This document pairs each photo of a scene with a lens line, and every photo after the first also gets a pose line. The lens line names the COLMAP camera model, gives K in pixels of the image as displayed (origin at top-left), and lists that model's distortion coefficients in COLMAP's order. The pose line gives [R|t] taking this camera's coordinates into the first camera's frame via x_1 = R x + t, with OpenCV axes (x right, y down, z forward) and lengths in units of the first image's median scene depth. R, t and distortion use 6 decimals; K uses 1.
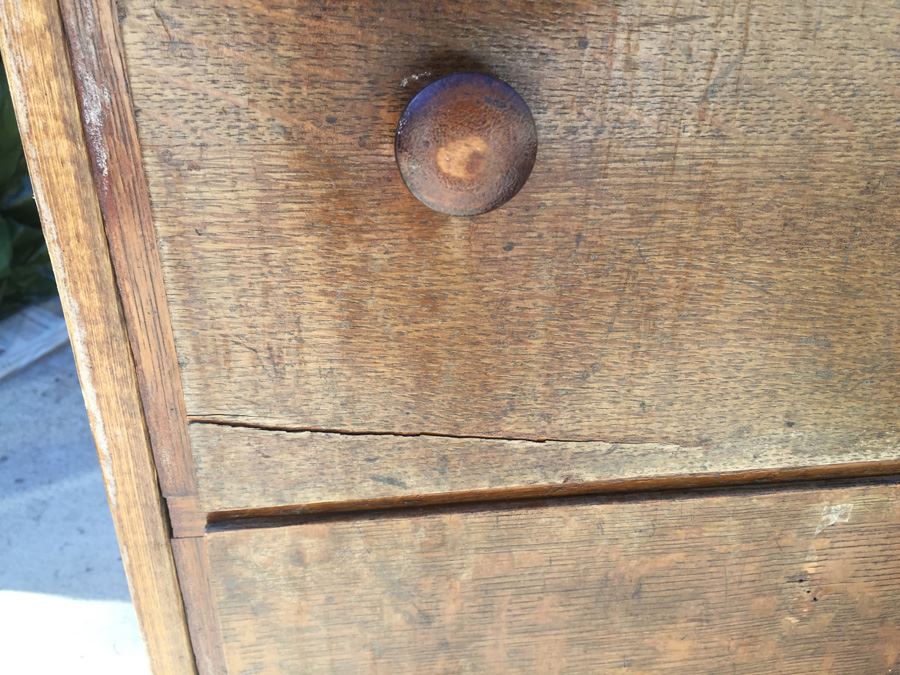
lens RADIAL K [[768.2, 0, 450.0], [0, 768.2, 337.5], [0, 0, 1]] dist [0.096641, -0.131372]
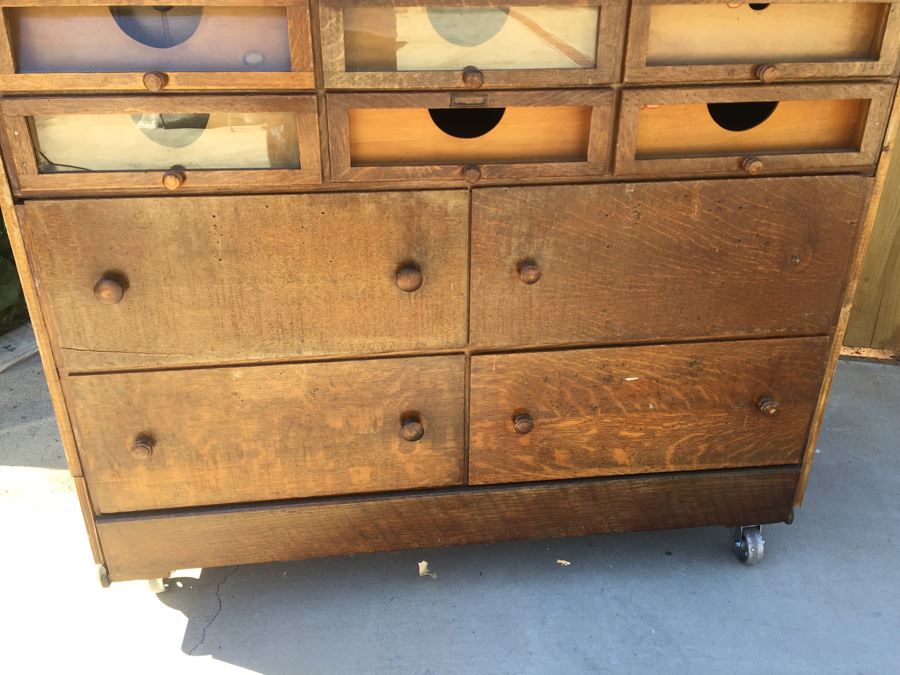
lens RADIAL K [[768.2, 0, 450.0], [0, 768.2, 337.5], [0, 0, 1]] dist [0.096641, -0.131372]
pose [[0.999959, -0.007032, -0.005624, 1.658072], [0.006967, 0.999909, -0.011563, 0.098950], [0.005704, 0.011523, 0.999917, -2.986188]]
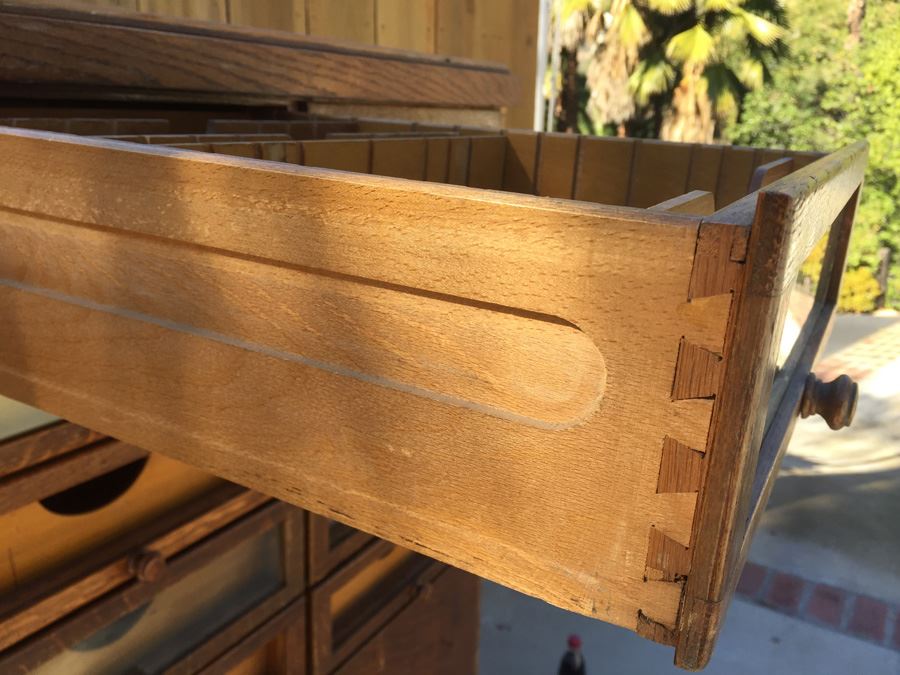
lens RADIAL K [[781.1, 0, 450.0], [0, 781.1, 337.5], [0, 0, 1]] dist [0.090267, -0.138337]
pose [[0.600449, -0.210042, 0.771585, 0.724455], [0.348213, 0.937282, -0.015832, -1.738149], [-0.719867, 0.278182, 0.635929, -1.820871]]
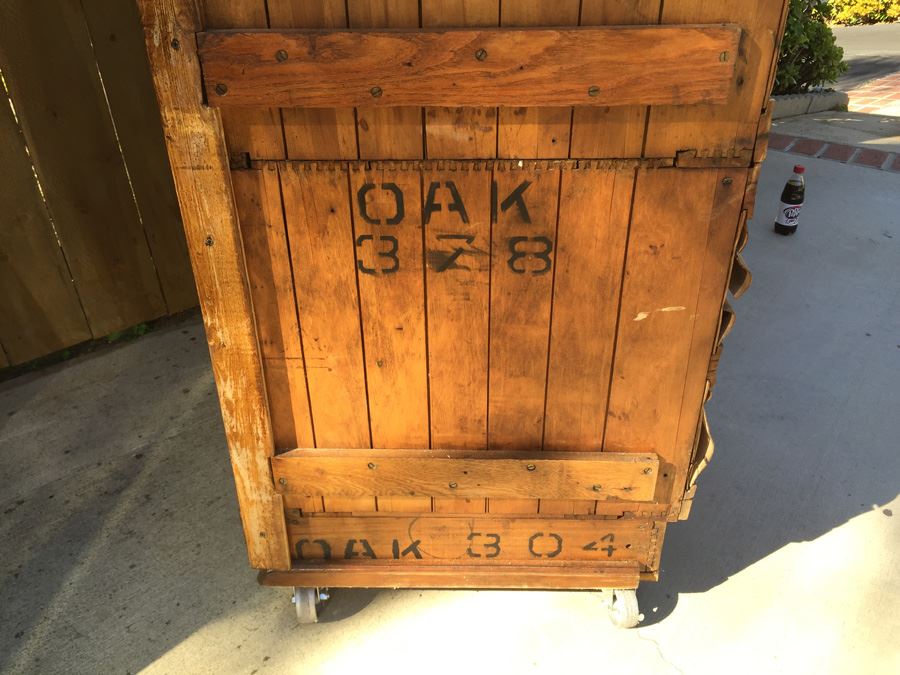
lens RADIAL K [[768.2, 0, 450.0], [0, 768.2, 337.5], [0, 0, 1]] dist [0.096641, -0.131372]
pose [[0.631961, -0.429792, 0.644906, -2.633941], [0.379047, 0.897227, 0.226511, -0.860888], [-0.675980, 0.101303, 0.729924, -1.150606]]
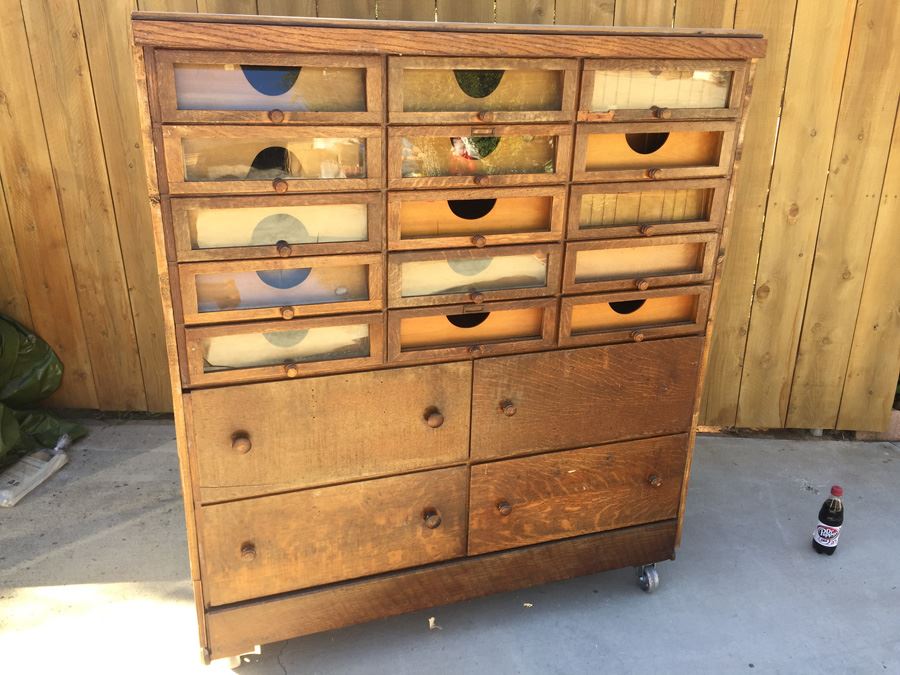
lens RADIAL K [[768.2, 0, 450.0], [0, 768.2, 337.5], [0, 0, 1]] dist [0.096641, -0.131372]
pose [[0.979154, -0.060244, 0.193978, 0.439677], [0.080886, 0.991663, -0.100311, -0.264955], [-0.186317, 0.113910, 0.975864, -4.955881]]
